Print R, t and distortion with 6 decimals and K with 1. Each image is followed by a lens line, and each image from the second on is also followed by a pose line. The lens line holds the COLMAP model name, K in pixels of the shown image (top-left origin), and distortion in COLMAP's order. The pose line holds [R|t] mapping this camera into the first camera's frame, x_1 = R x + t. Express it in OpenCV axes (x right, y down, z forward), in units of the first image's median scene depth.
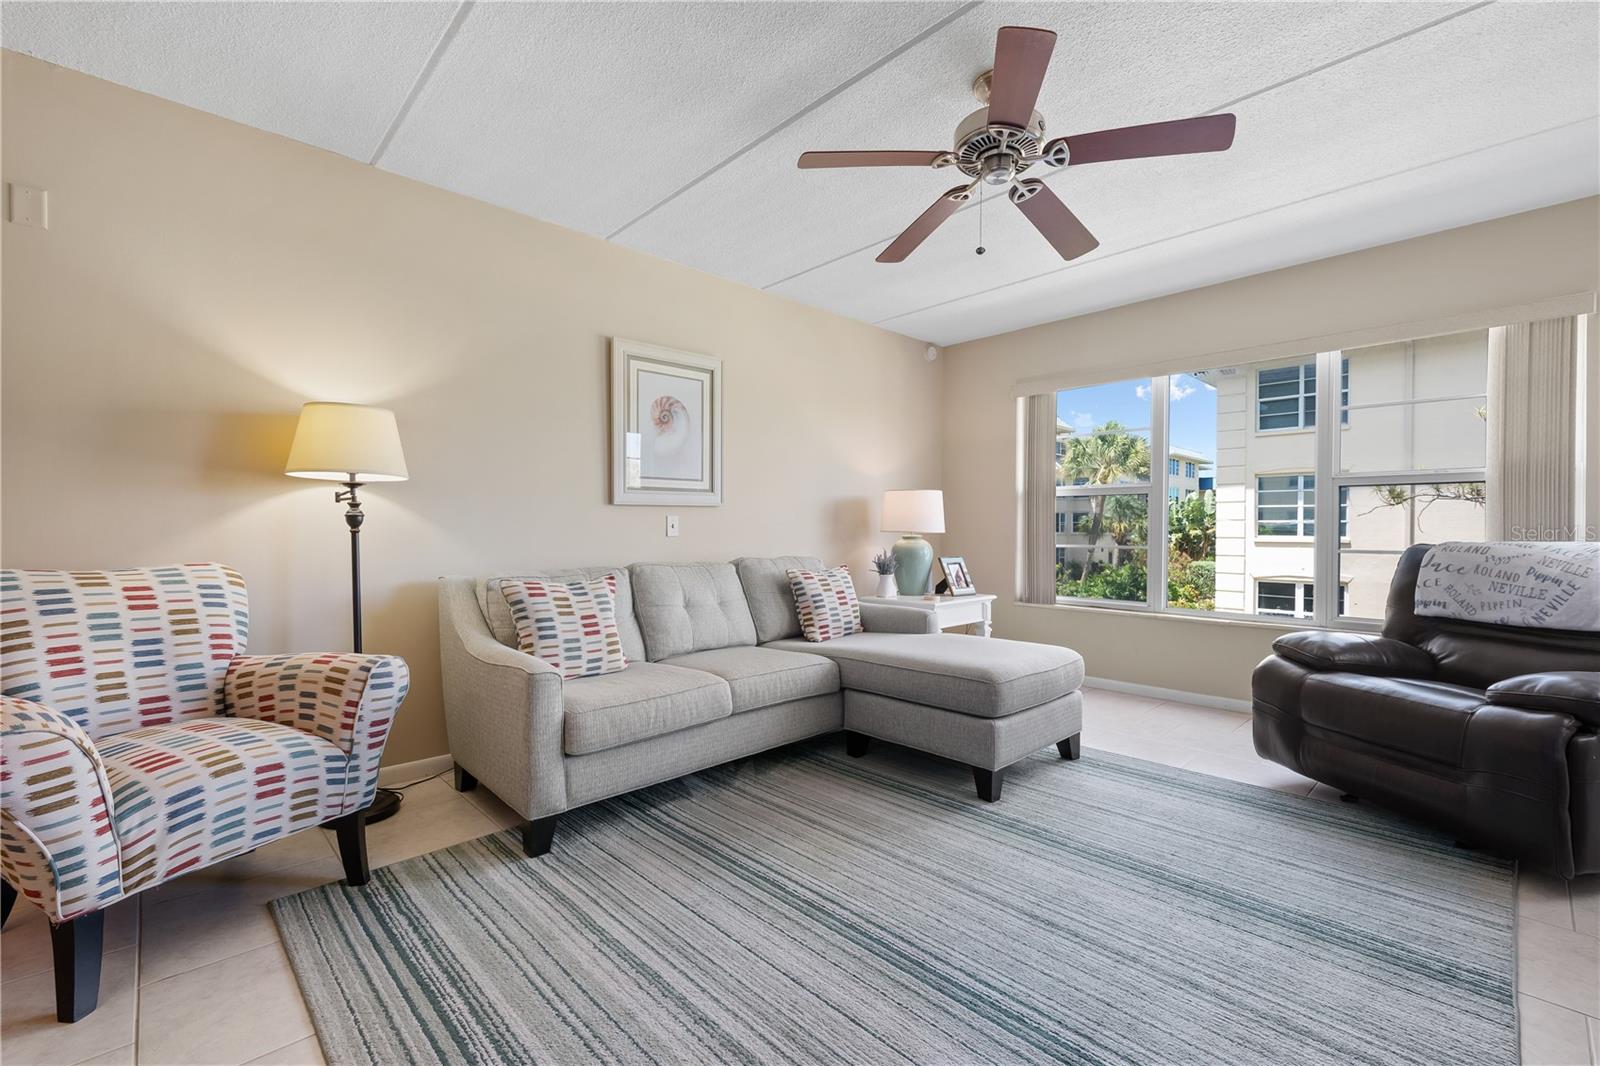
lens RADIAL K [[690.2, 0, 800.3], [0, 690.2, 529.8], [0, 0, 1]] dist [0.001062, -0.000029]
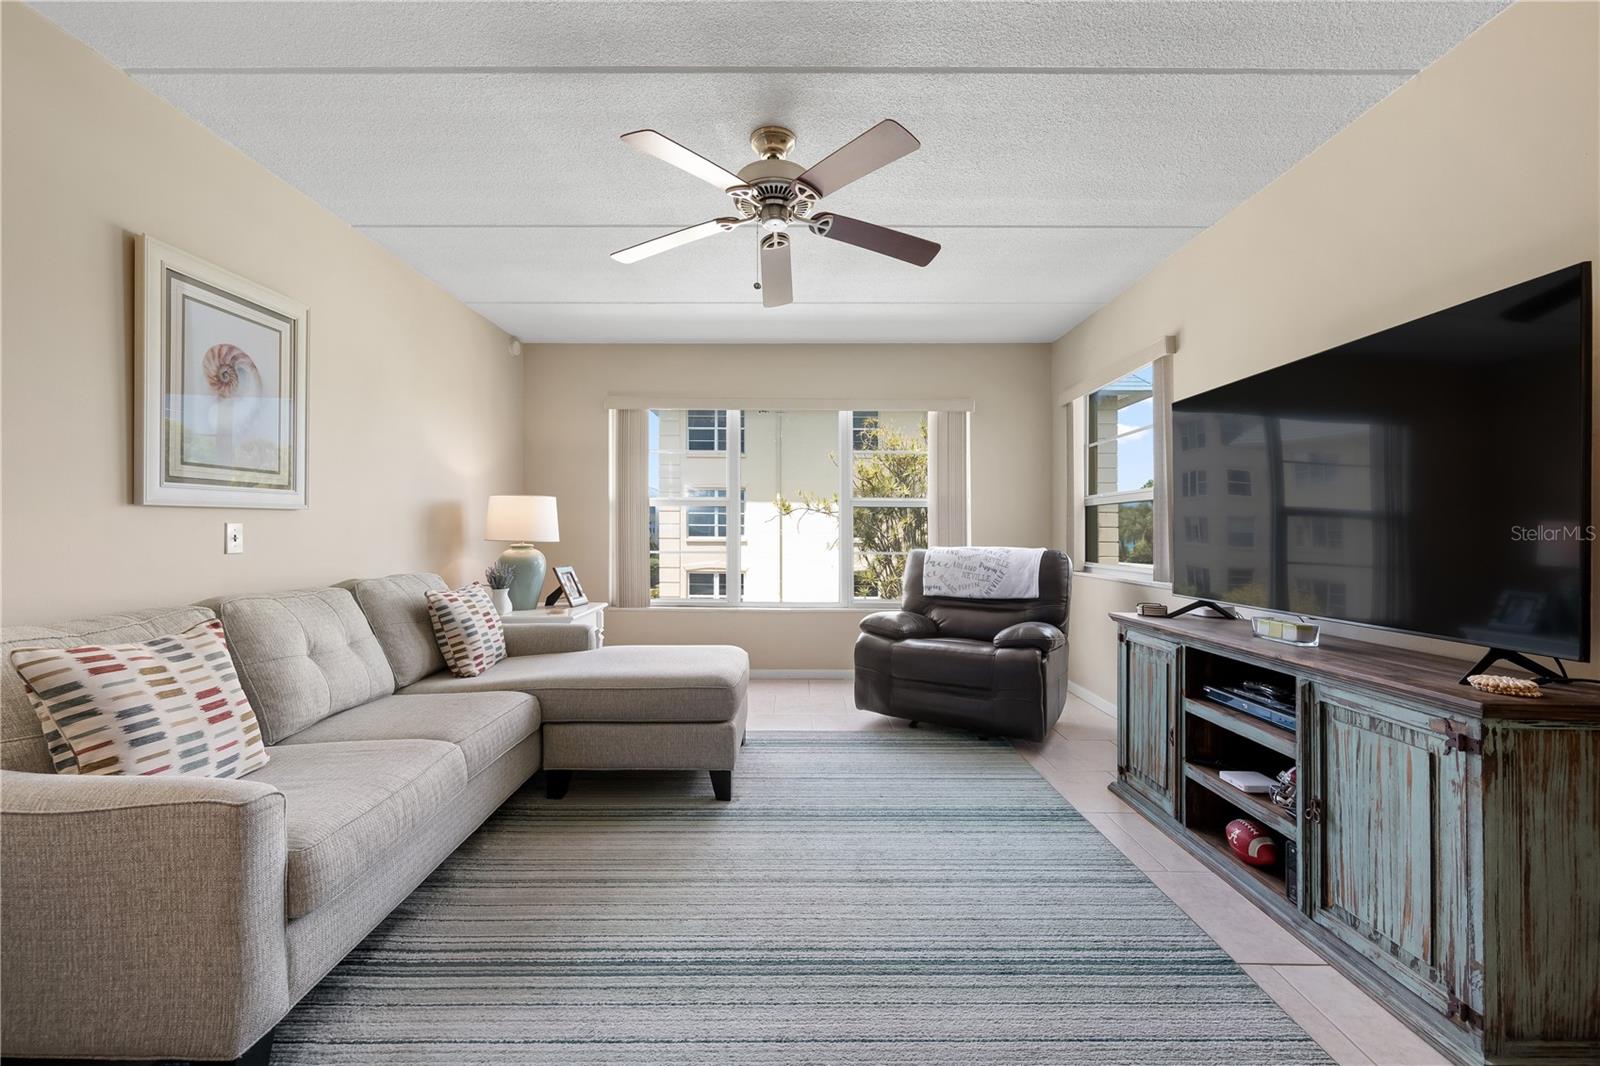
lens RADIAL K [[660.4, 0, 793.7], [0, 660.4, 522.4], [0, 0, 1]] dist [0.000114, -0.000194]
pose [[0.687403, 0.010630, 0.726198, -0.360193], [-0.003419, 0.999929, -0.011400, -0.019797], [-0.726268, 0.005354, 0.687391, 0.206142]]
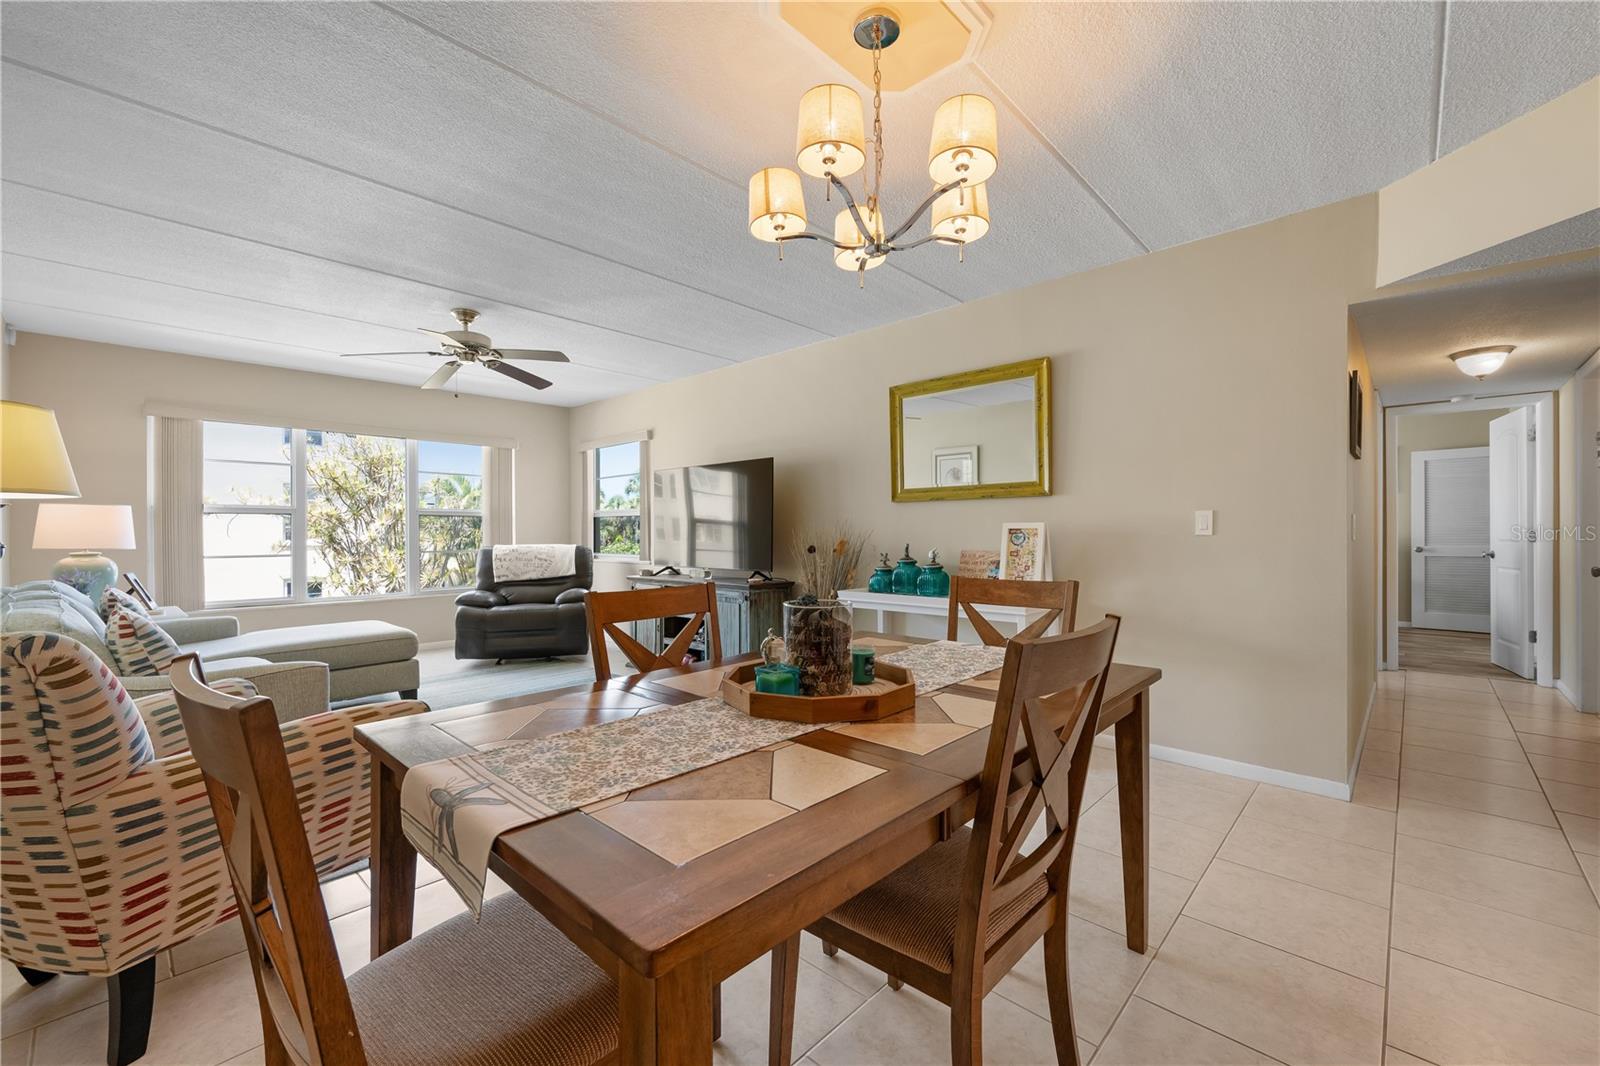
lens RADIAL K [[647.7, 0, 800.0], [0, 647.7, 533.0], [0, 0, 1]] dist [-0.000302, -0.000029]
pose [[-0.053748, -0.006047, 0.998536, -1.204464], [0.002532, 0.999978, 0.006192, -0.033421], [-0.998551, 0.002861, -0.053732, 0.139915]]
